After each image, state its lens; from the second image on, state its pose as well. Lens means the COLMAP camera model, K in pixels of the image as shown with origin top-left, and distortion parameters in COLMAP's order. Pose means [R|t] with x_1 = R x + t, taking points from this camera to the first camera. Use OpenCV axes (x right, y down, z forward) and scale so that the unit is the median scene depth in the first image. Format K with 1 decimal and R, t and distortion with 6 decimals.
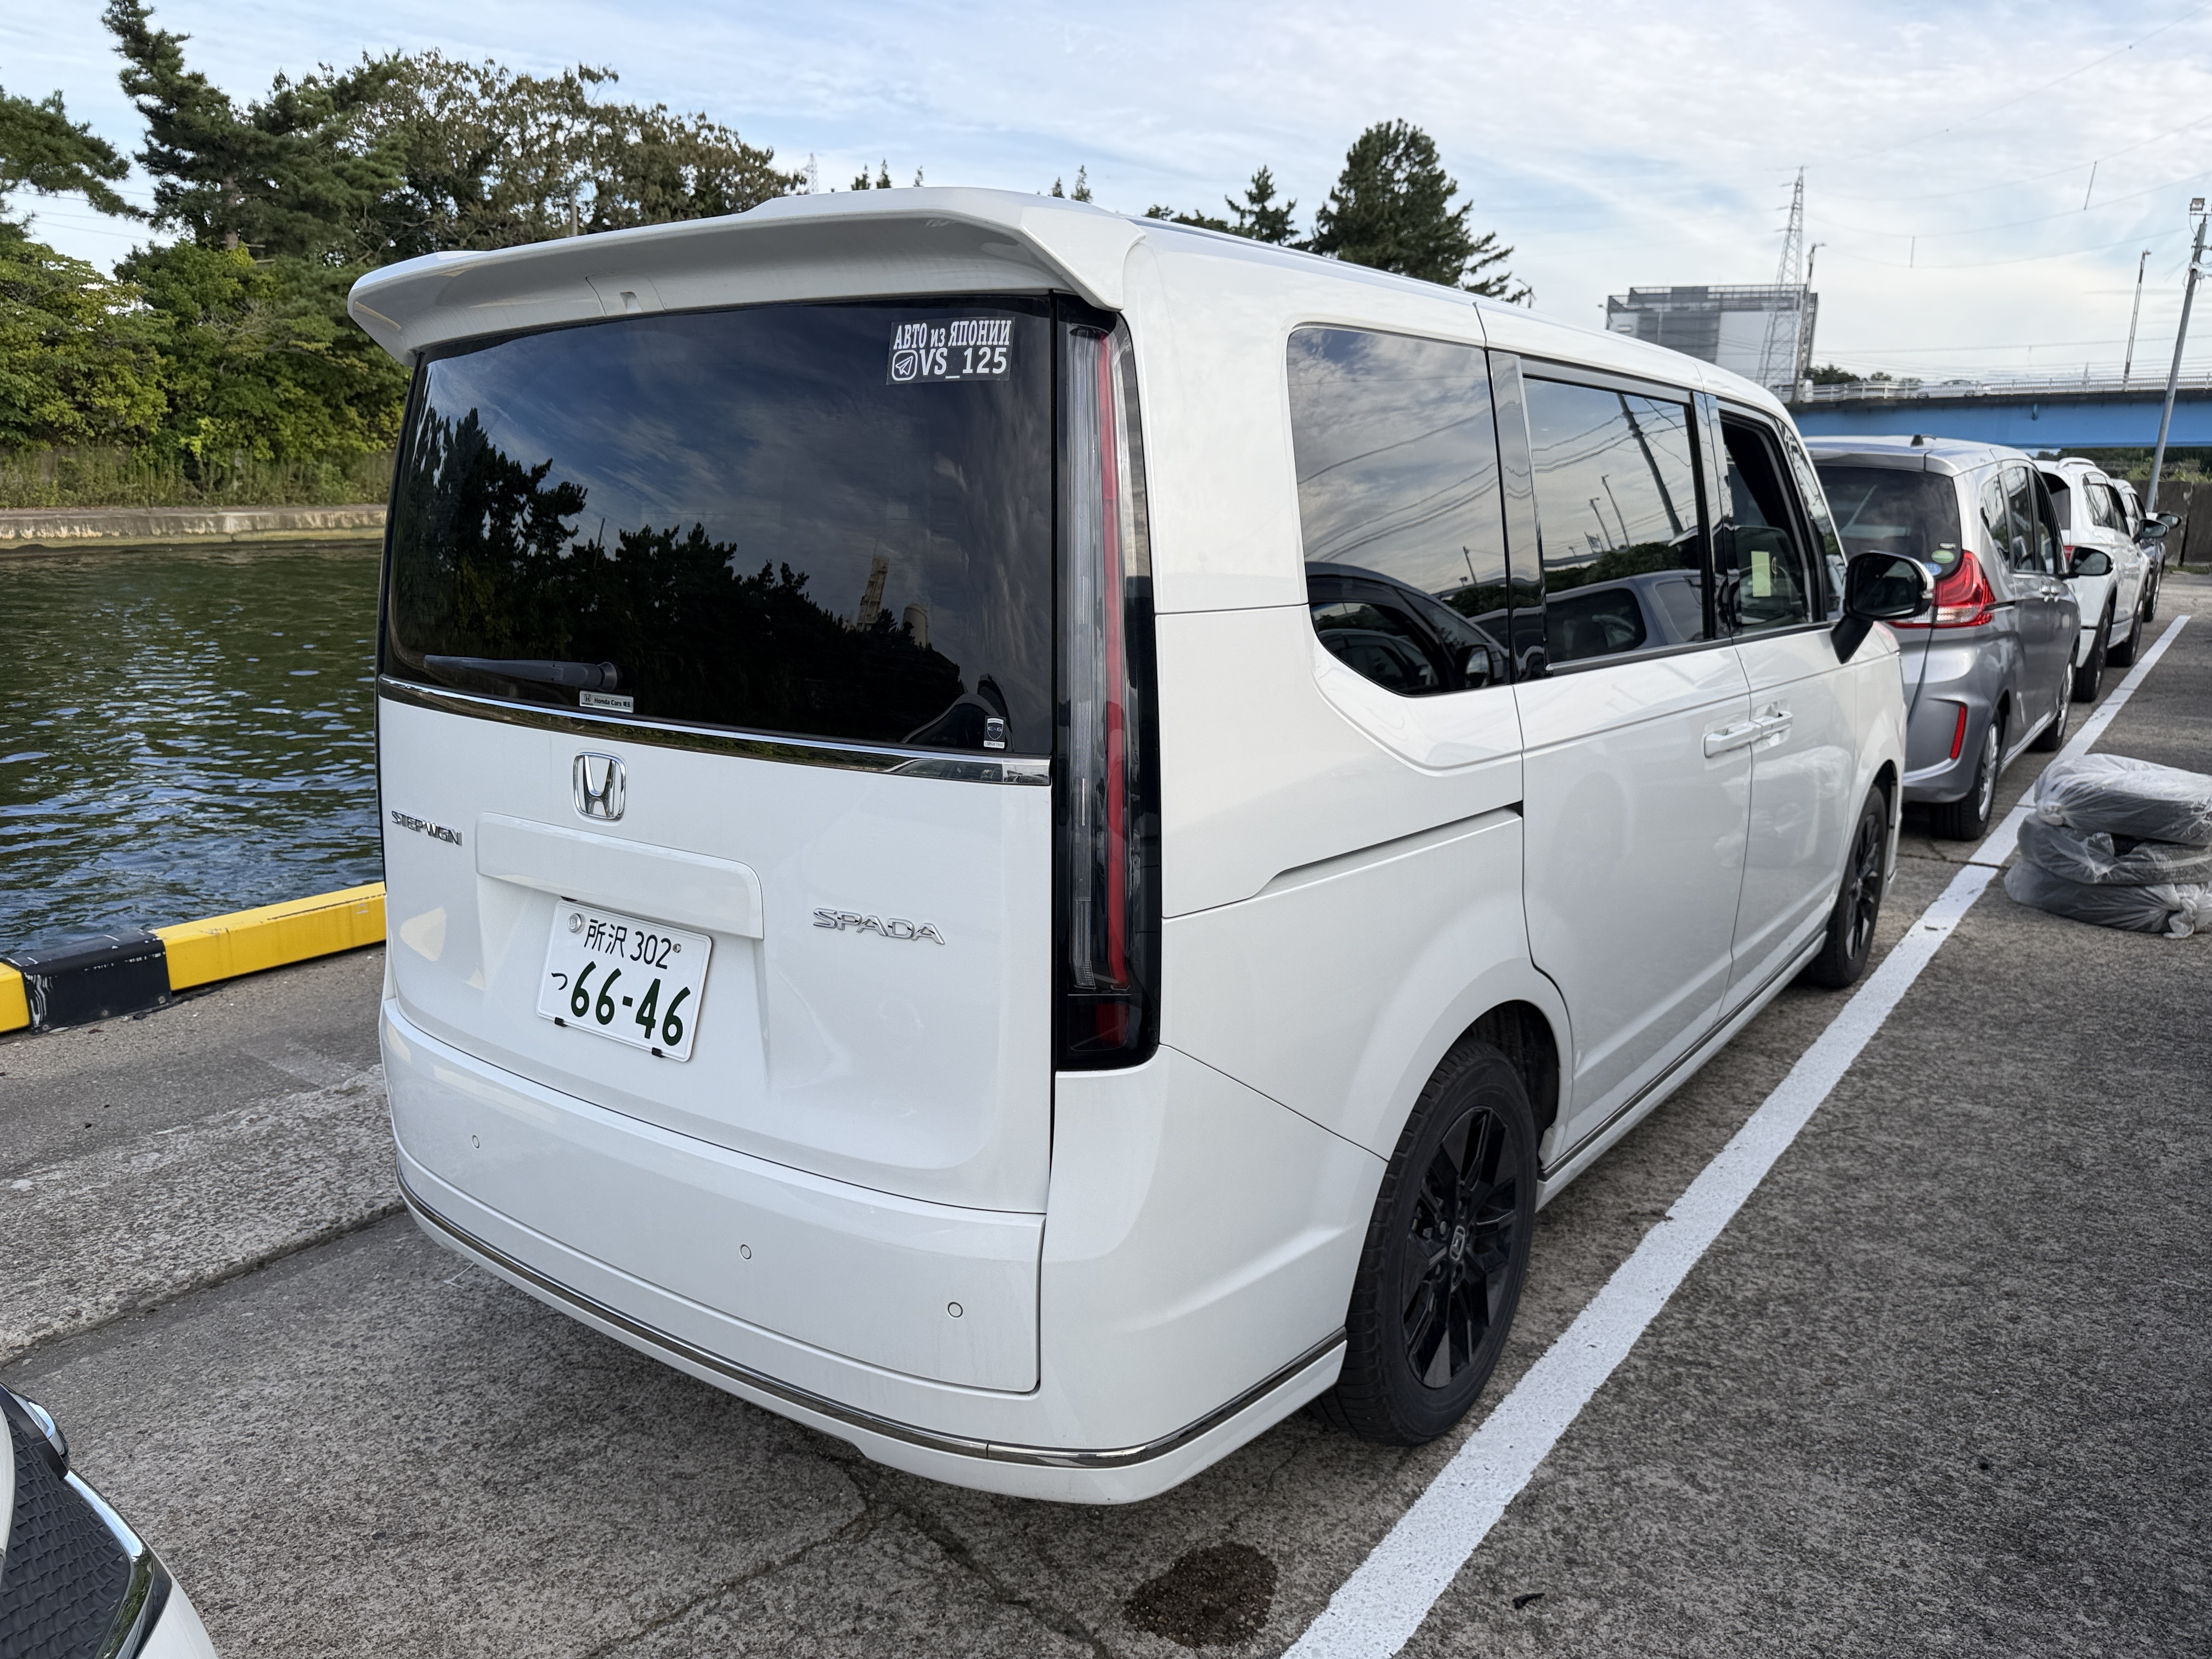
lens RADIAL K [[1599.9, 0, 1109.5], [0, 1599.9, 837.1], [0, 0, 1]] dist [-0.008294, -0.016587]
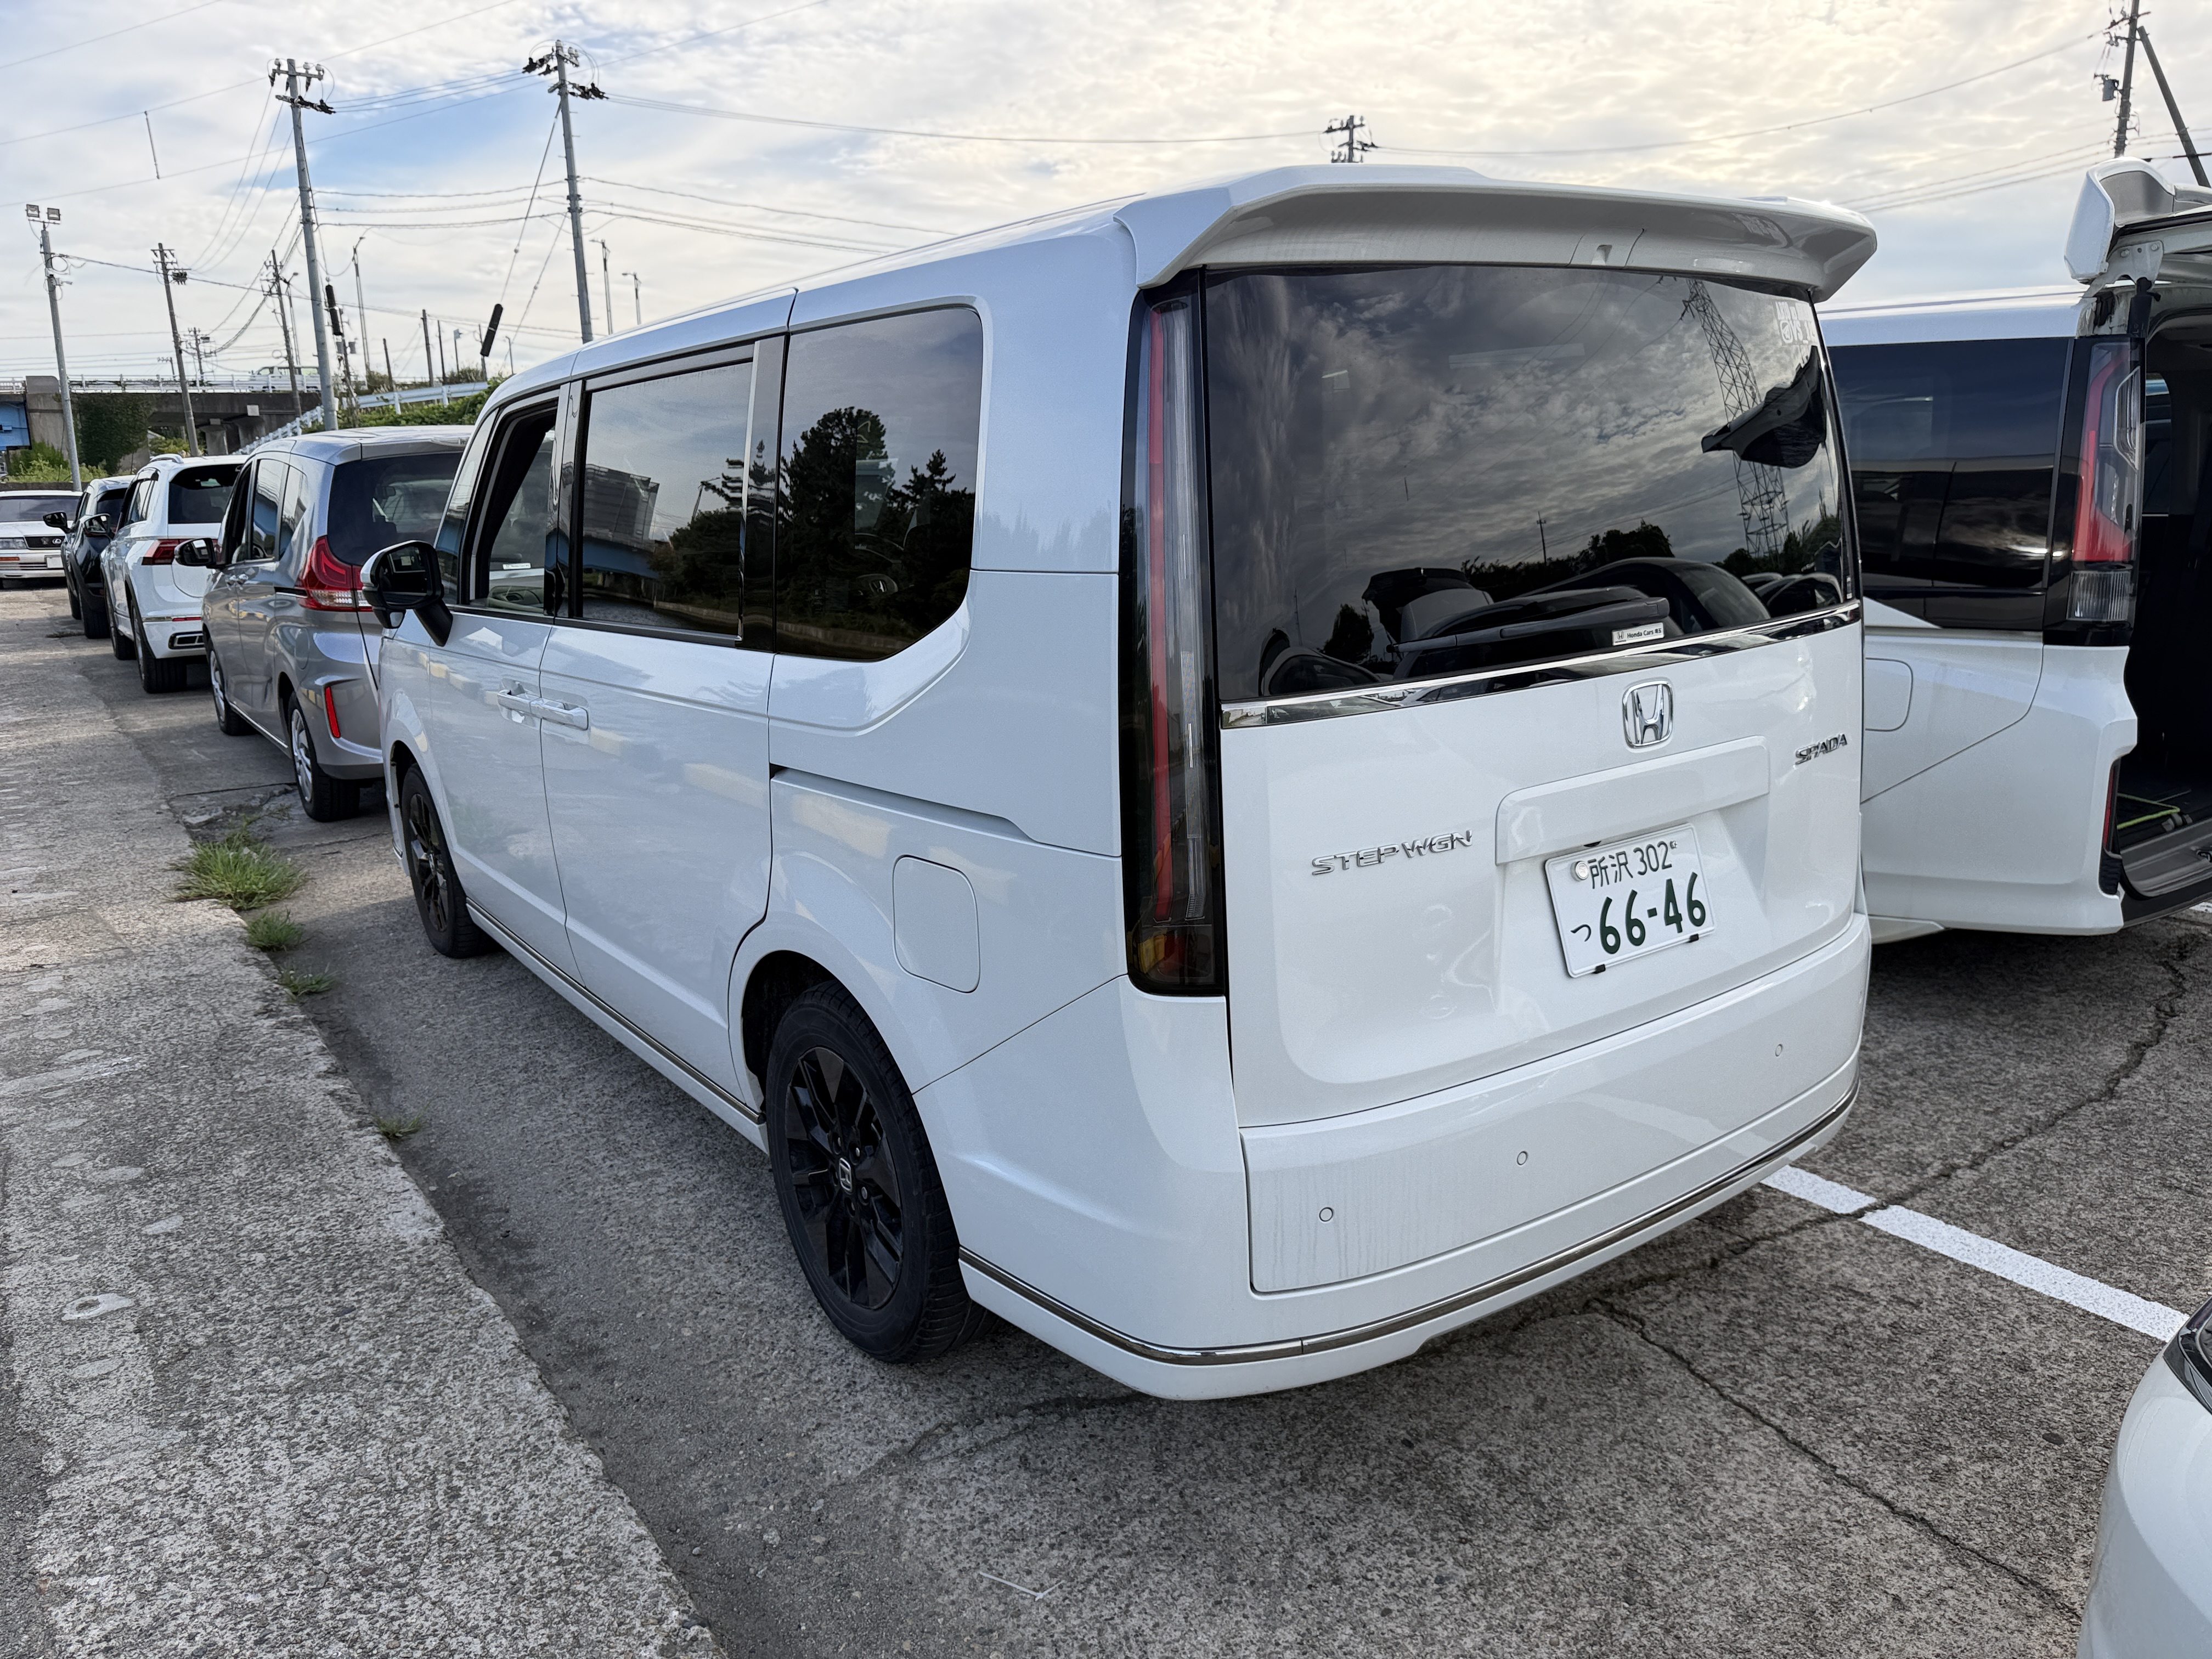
lens RADIAL K [[1599.9, 0, 1103.8], [0, 1599.9, 823.2], [0, 0, 1]] dist [-0.008294, -0.016587]
pose [[0.321586, -0.224055, 0.919990, -1.375494], [0.236525, 0.959809, 0.151075, -0.200454], [-0.916863, 0.169017, 0.361656, 0.932212]]
